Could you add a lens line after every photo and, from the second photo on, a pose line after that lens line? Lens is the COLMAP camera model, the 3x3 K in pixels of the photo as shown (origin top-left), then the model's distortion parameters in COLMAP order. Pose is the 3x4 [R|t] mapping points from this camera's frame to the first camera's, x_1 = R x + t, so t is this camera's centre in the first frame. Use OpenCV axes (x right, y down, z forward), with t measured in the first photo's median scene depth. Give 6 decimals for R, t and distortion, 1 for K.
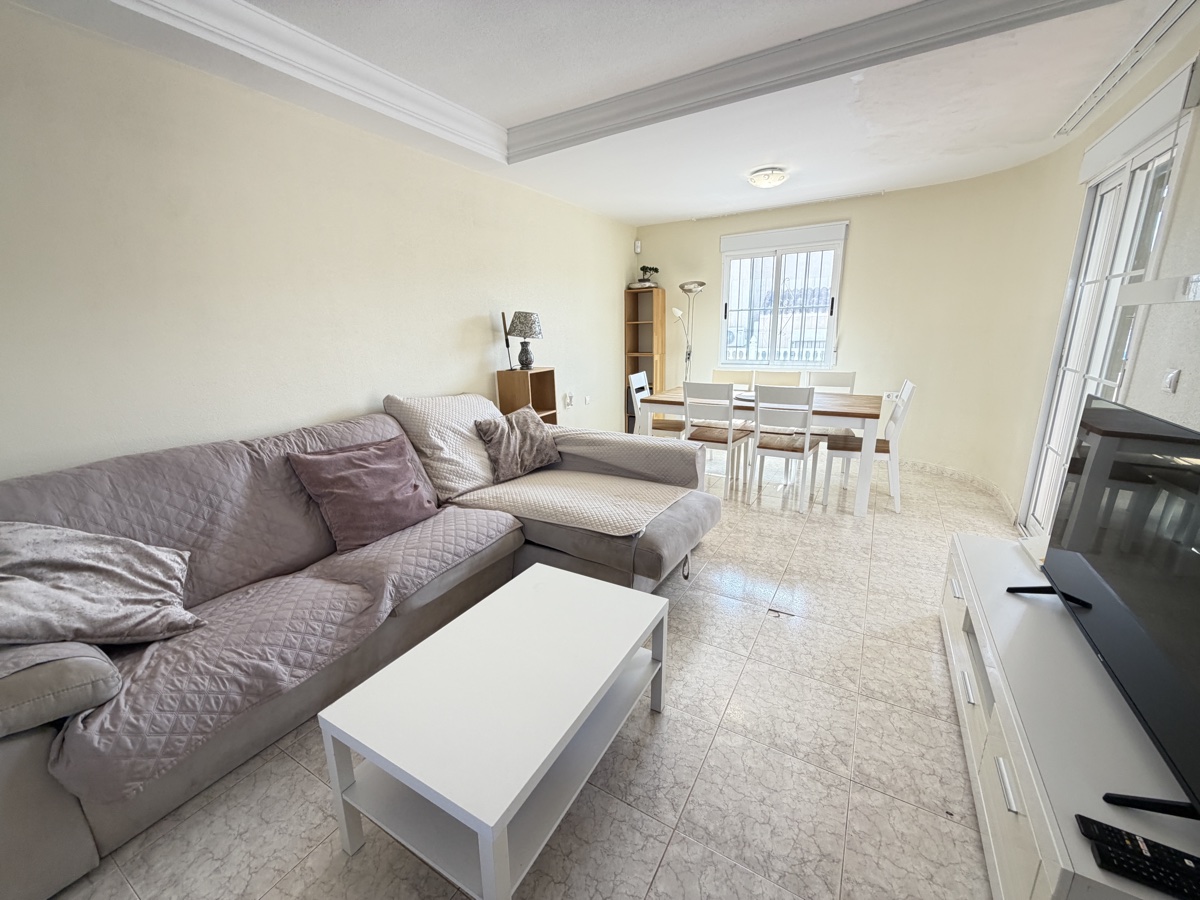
lens RADIAL K [[479.5, 0, 595.6], [0, 479.5, 449.6], [0, 0, 1]] dist [-0.003111, 0.000286]
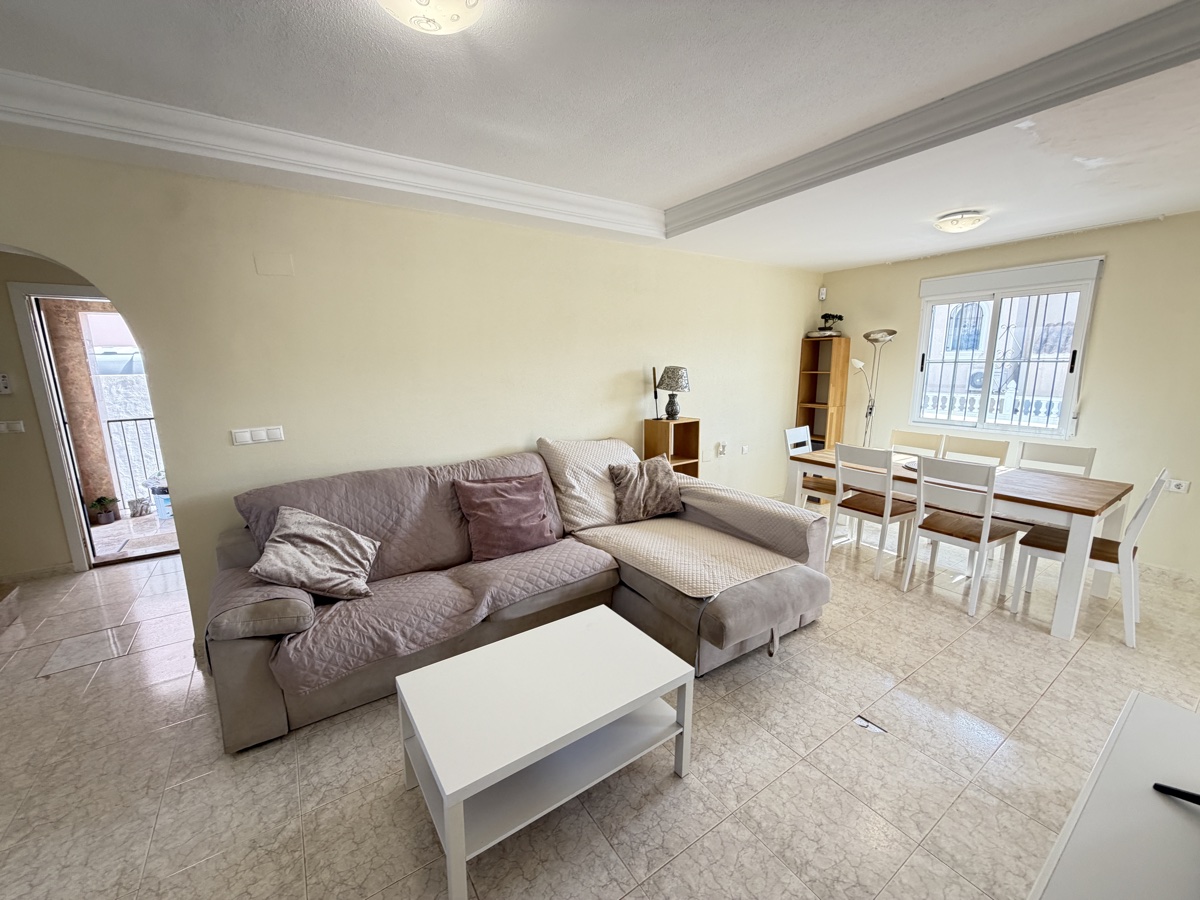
lens RADIAL K [[479.5, 0, 599.4], [0, 479.5, 447.3], [0, 0, 1]] dist [-0.003111, 0.000286]
pose [[0.903401, 0.090626, -0.419110, 0.248645], [-0.116766, 0.992467, -0.037087, -0.071467], [0.412592, 0.082442, 0.907178, -0.049039]]
